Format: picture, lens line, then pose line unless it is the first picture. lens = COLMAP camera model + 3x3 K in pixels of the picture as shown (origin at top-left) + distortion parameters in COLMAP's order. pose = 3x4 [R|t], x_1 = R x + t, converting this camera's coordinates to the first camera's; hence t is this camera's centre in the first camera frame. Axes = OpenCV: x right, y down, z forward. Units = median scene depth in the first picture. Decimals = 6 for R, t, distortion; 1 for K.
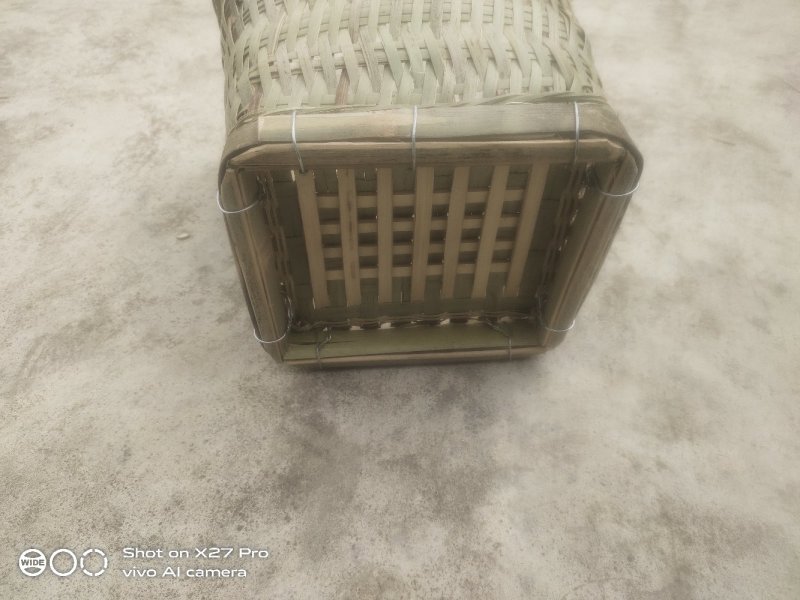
lens RADIAL K [[627.5, 0, 399.1], [0, 627.5, 298.8], [0, 0, 1]] dist [0.054726, -0.041000]
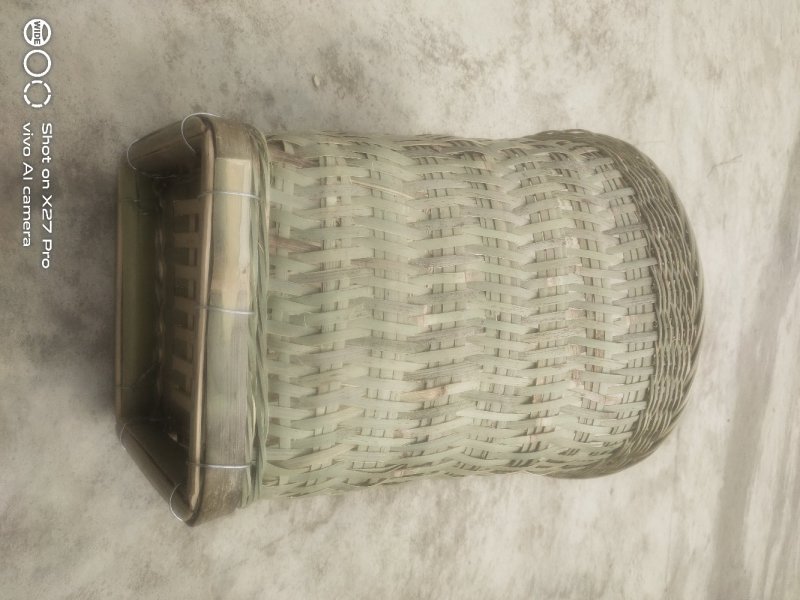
lens RADIAL K [[627.5, 0, 401.8], [0, 627.5, 307.0], [0, 0, 1]] dist [0.054726, -0.041000]
pose [[-0.098262, 0.994981, 0.018896, -0.017703], [-0.994349, -0.098931, 0.038511, -0.380417], [0.040187, -0.015005, 0.999080, -0.014025]]
